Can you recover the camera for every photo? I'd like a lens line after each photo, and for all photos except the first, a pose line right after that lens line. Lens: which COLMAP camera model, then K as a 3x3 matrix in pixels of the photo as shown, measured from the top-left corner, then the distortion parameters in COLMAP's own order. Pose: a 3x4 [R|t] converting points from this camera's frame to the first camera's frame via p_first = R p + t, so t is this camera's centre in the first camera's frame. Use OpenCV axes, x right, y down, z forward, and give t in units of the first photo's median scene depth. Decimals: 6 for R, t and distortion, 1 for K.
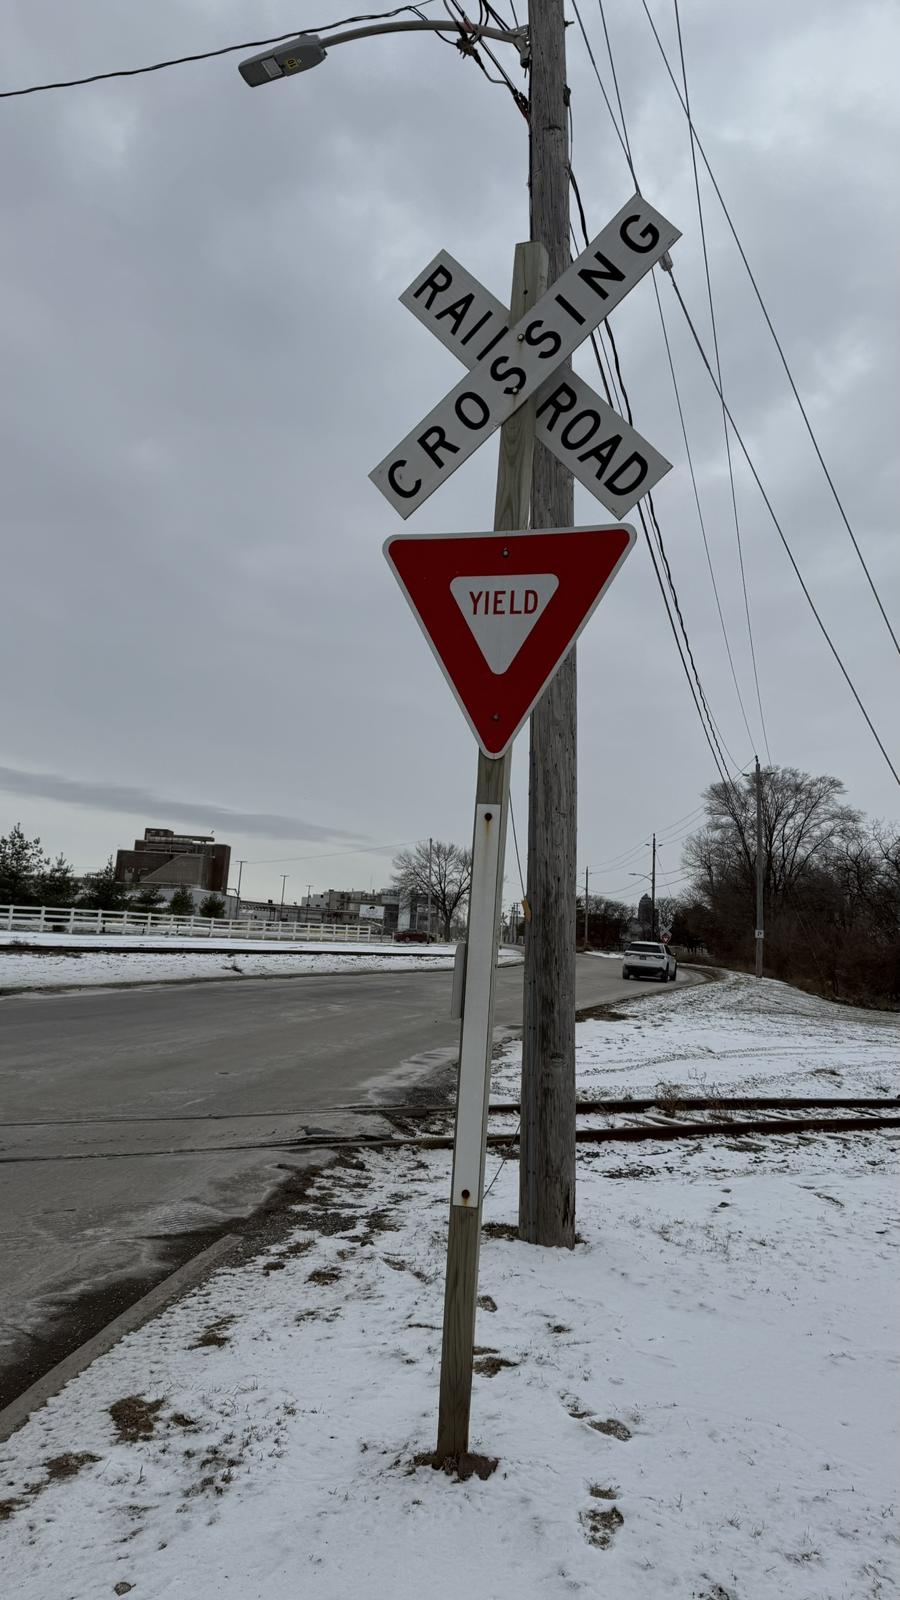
lens RADIAL K [[1150.3, 0, 432.2], [0, 1150.3, 768.5], [0, 0, 1]] dist [0.150103, -0.231325]
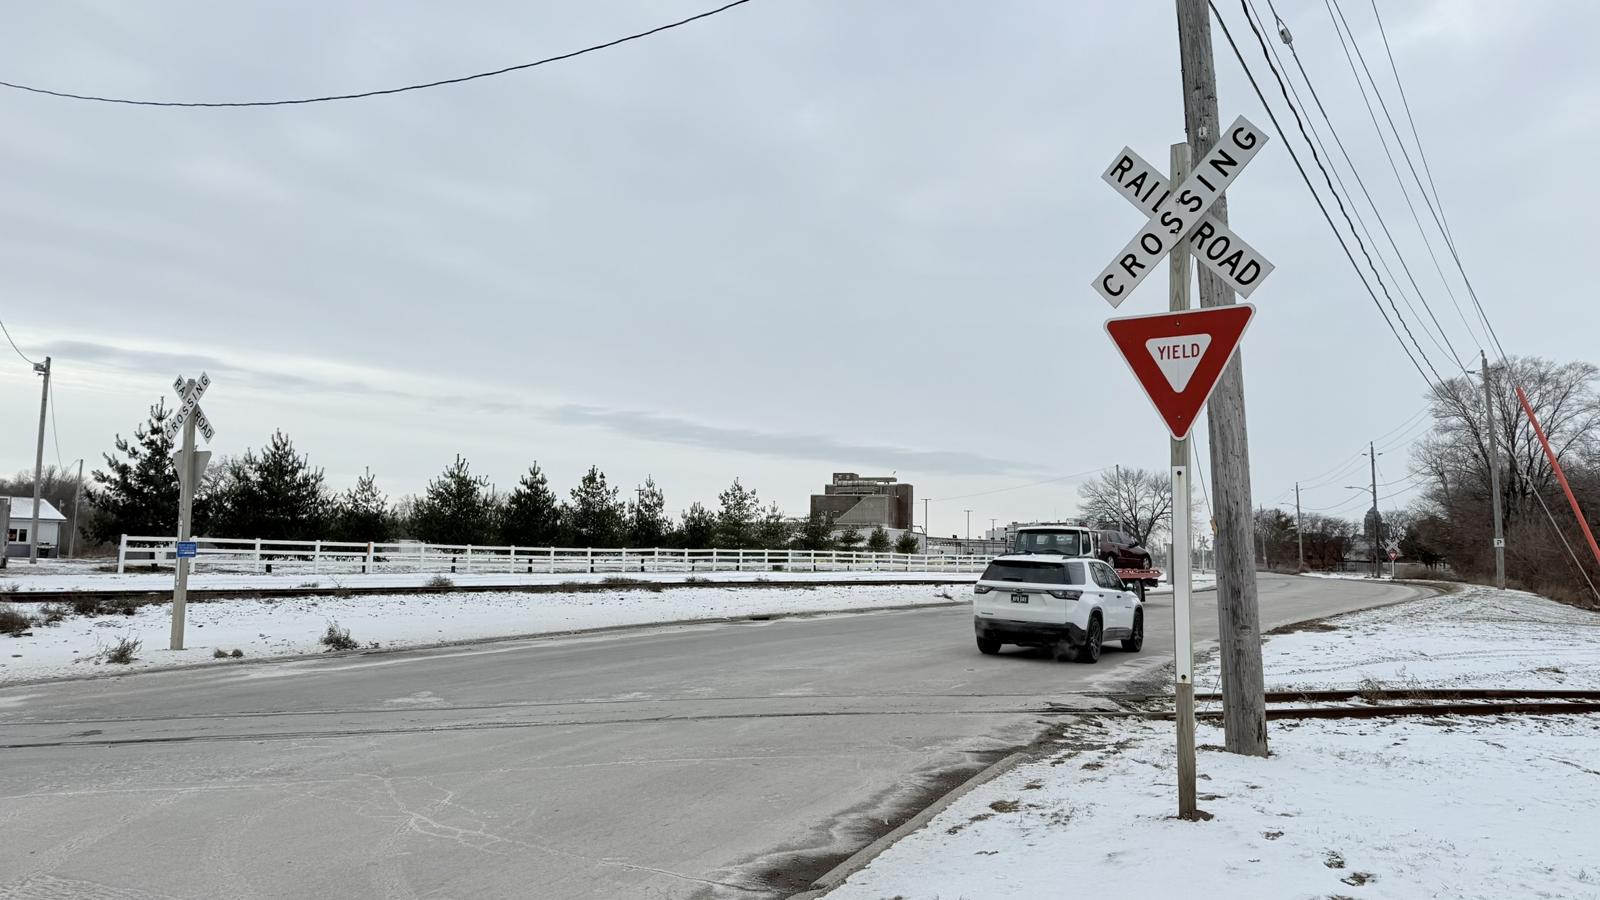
lens RADIAL K [[1150.3, 0, 792.3], [0, 1150.3, 437.0], [0, 0, 1]] dist [0.150103, -0.231325]
pose [[0.960665, -0.077359, -0.266717, -0.010746], [0.084868, 0.996252, 0.016724, -0.024925], [0.264423, -0.038702, 0.963630, -0.236057]]
